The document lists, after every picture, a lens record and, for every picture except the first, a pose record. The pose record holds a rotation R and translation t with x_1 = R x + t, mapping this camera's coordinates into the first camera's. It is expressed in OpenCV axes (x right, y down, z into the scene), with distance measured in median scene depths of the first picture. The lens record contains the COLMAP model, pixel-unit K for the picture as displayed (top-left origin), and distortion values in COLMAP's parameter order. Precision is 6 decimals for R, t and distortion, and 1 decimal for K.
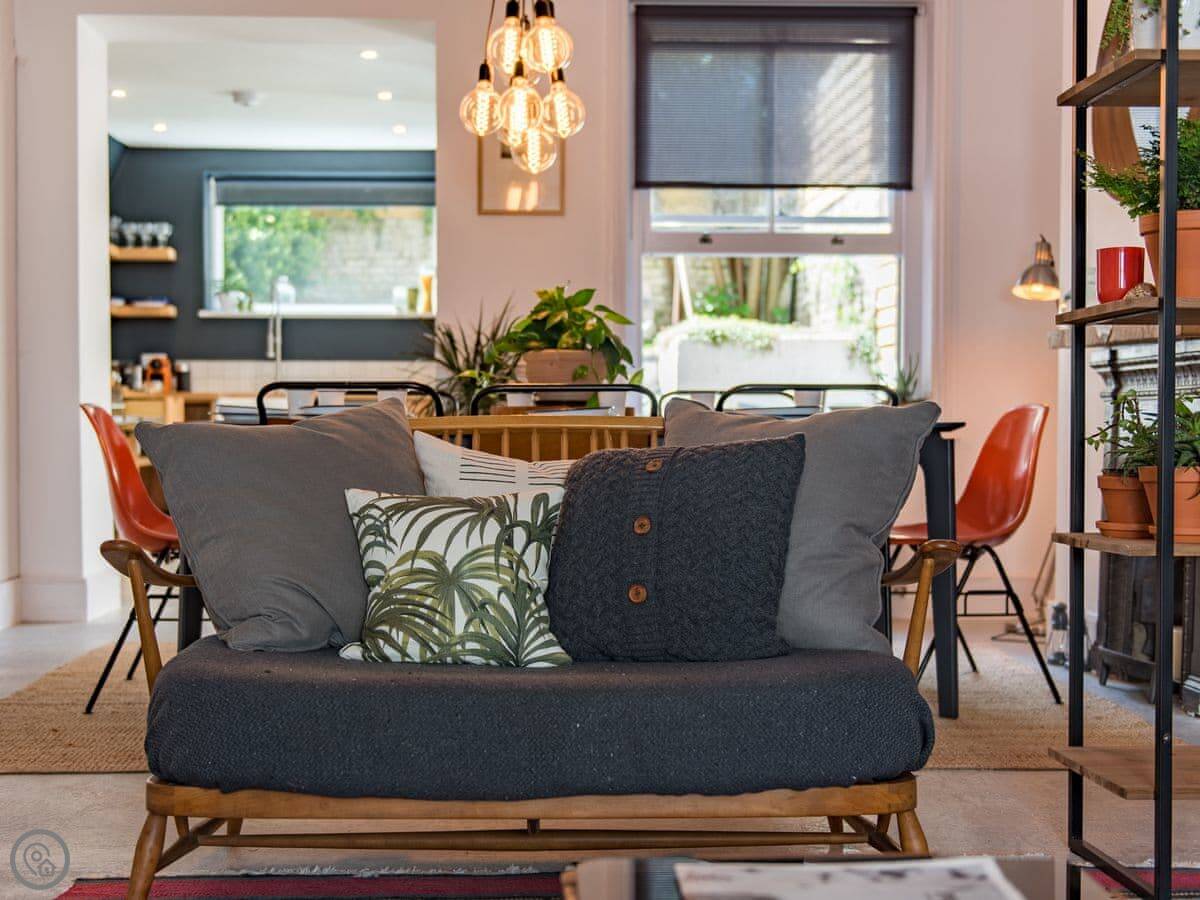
lens RADIAL K [[1687.1, 0, 599.4], [0, 1687.1, 504.2], [0, 0, 1]] dist [0.001525, 0.002376]
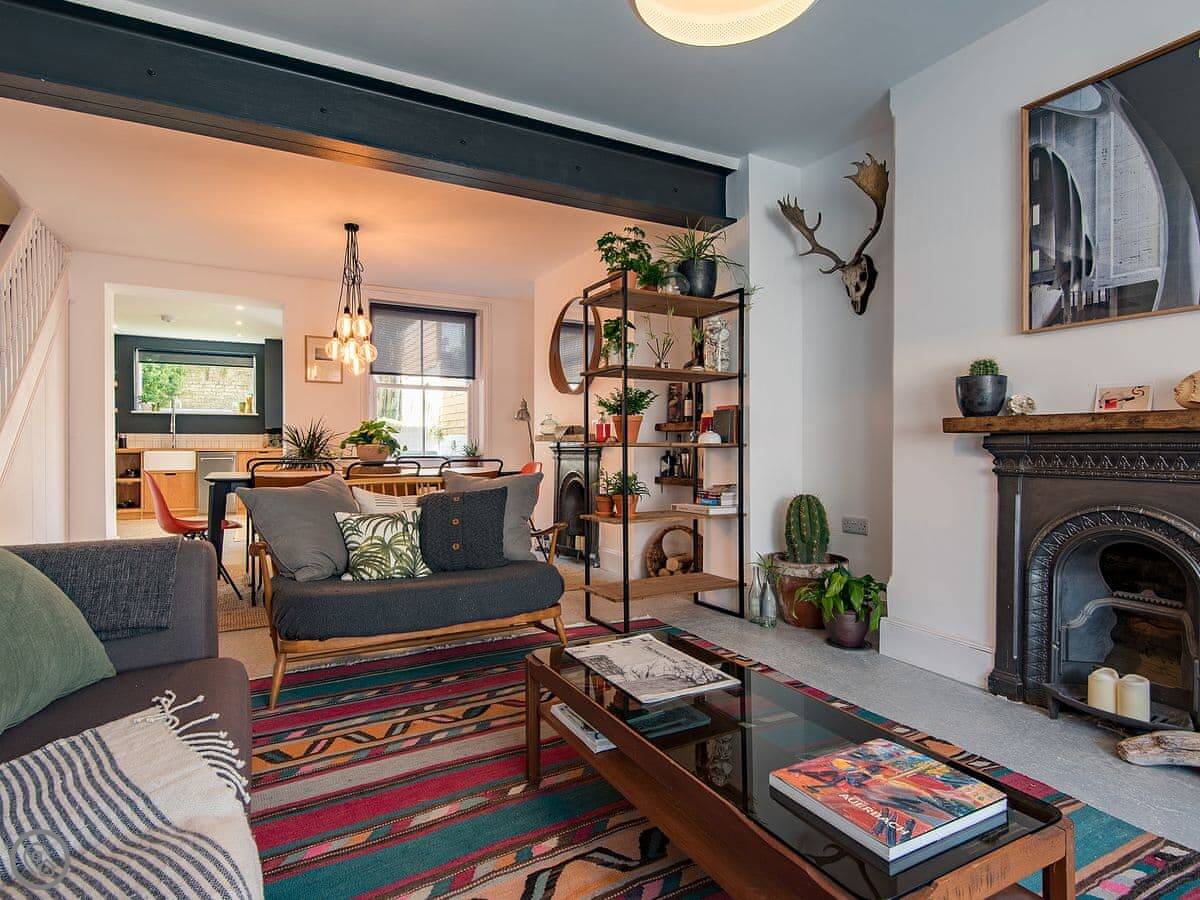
lens RADIAL K [[649.9, 0, 600.0], [0, 649.9, 450.0], [0, 0, 1]] dist [0.000000, -0.000812]
pose [[0.885534, -0.001837, 0.464570, -0.240944], [0.020136, 0.999204, -0.034432, -0.058442], [-0.464137, 0.039845, 0.884867, -0.055471]]
